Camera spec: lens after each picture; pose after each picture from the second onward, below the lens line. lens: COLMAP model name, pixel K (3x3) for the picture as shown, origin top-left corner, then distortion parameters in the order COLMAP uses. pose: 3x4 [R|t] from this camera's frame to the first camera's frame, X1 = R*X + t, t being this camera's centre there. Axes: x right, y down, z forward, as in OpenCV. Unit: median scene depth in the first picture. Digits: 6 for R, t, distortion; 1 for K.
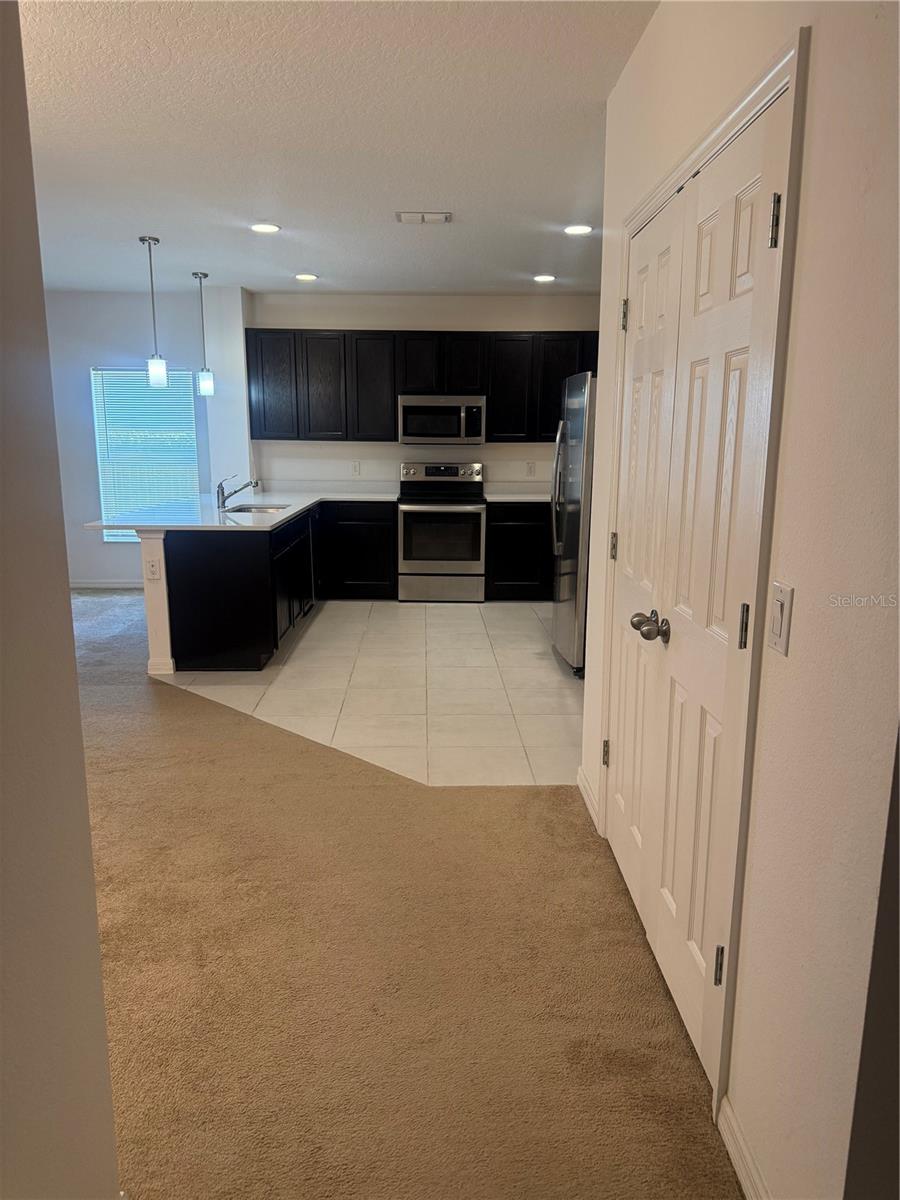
lens RADIAL K [[845.4, 0, 456.4], [0, 845.4, 608.2], [0, 0, 1]] dist [-0.005761, -0.011543]
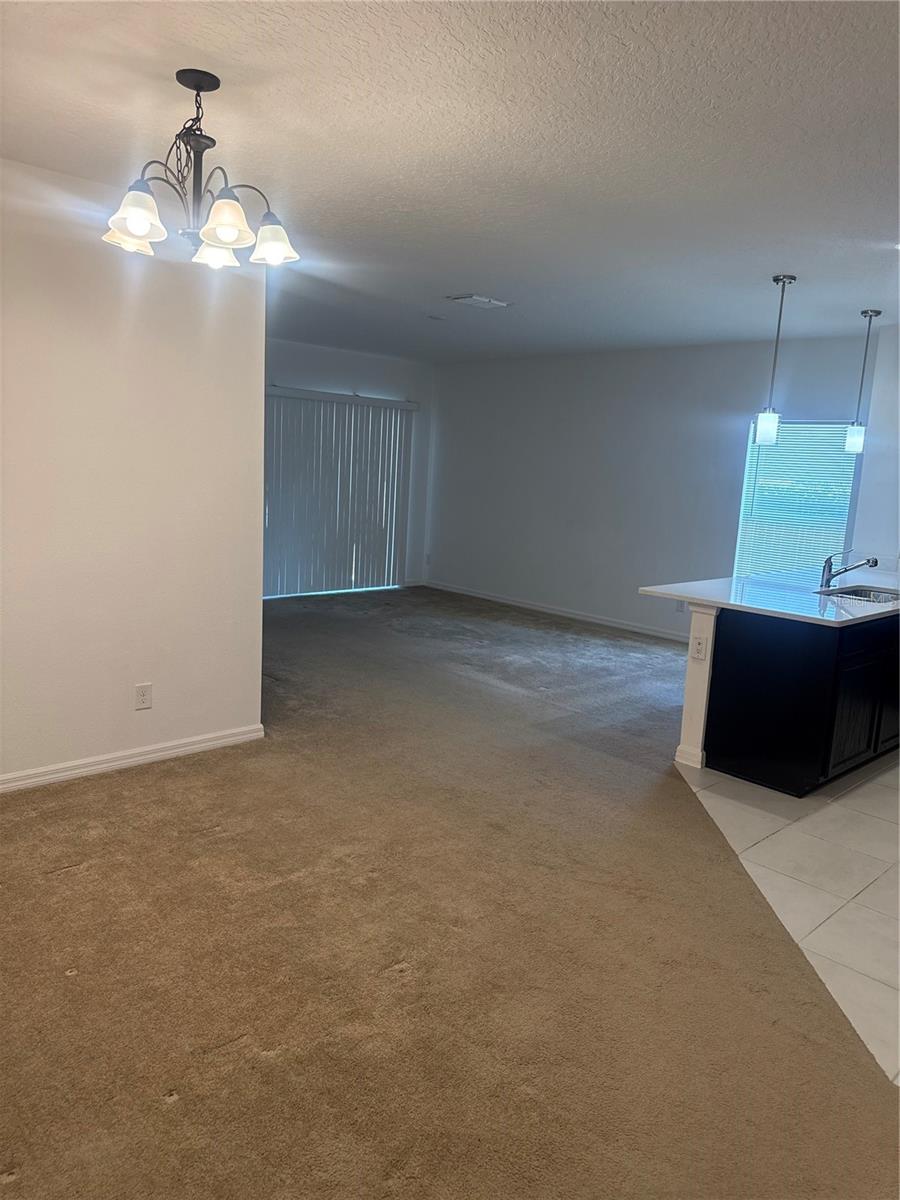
lens RADIAL K [[845.4, 0, 444.0], [0, 845.4, 597.8], [0, 0, 1]] dist [-0.005761, -0.011543]
pose [[0.656158, 0.153863, -0.738771, 0.102914], [-0.201872, 0.979102, 0.024618, -0.060571], [0.727121, 0.132984, 0.673506, 0.192001]]
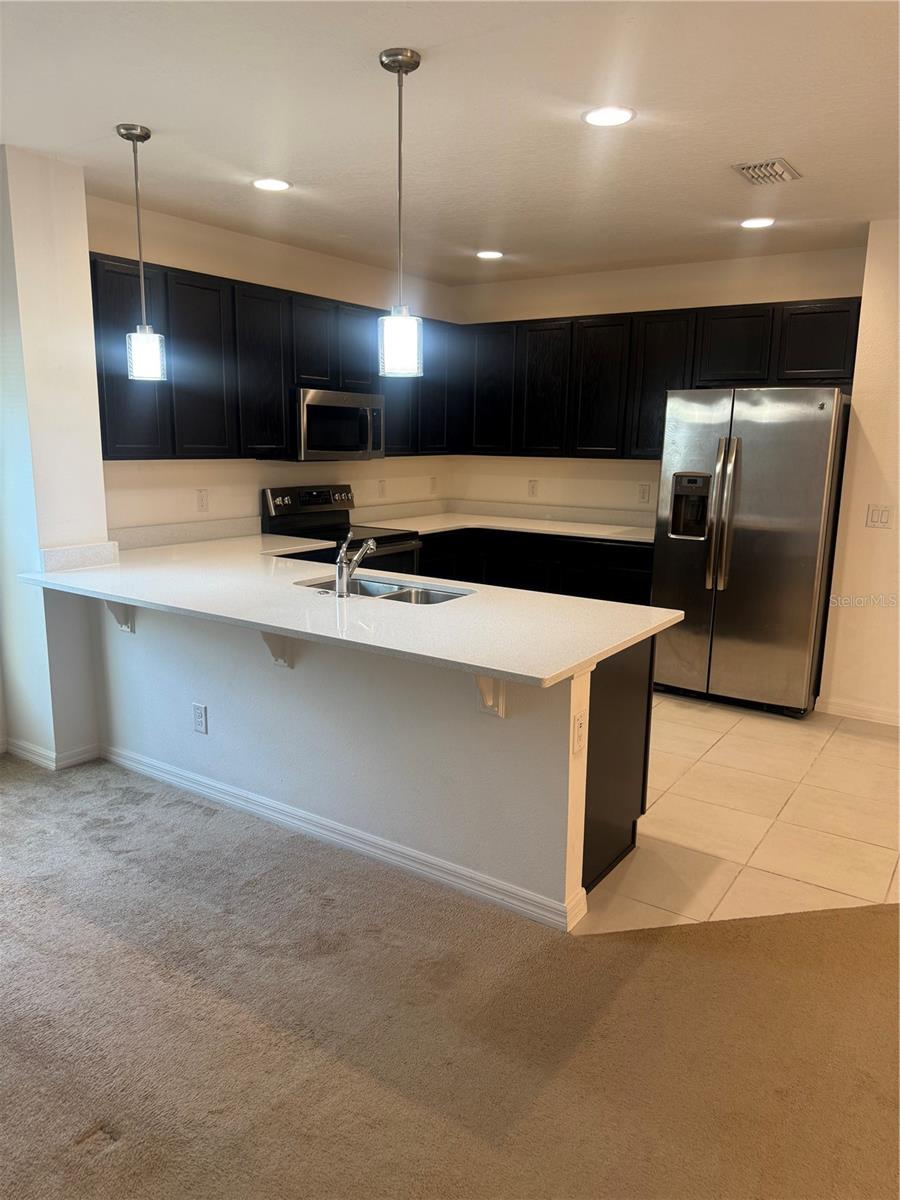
lens RADIAL K [[845.4, 0, 446.6], [0, 845.4, 597.6], [0, 0, 1]] dist [-0.005761, -0.011543]
pose [[0.615020, -0.147830, 0.774530, -0.751903], [0.154338, 0.985837, 0.065608, -0.160646], [-0.773260, 0.079189, 0.629125, 0.701429]]
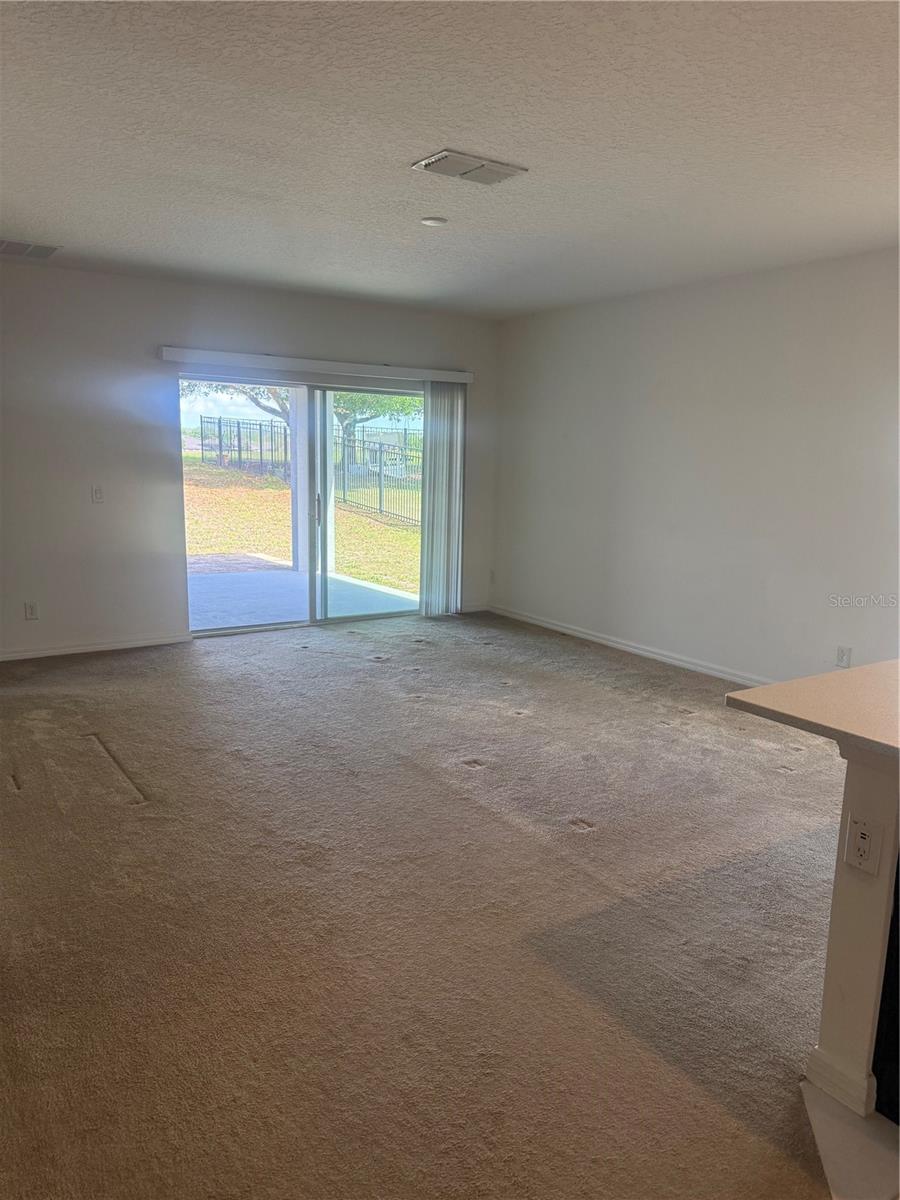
lens RADIAL K [[845.4, 0, 451.4], [0, 845.4, 595.7], [0, 0, 1]] dist [-0.005761, -0.011543]
pose [[0.516674, 0.163310, -0.840463, -0.143562], [-0.183313, 0.979977, 0.077728, -0.145603], [0.836328, 0.113908, 0.536266, 0.586247]]
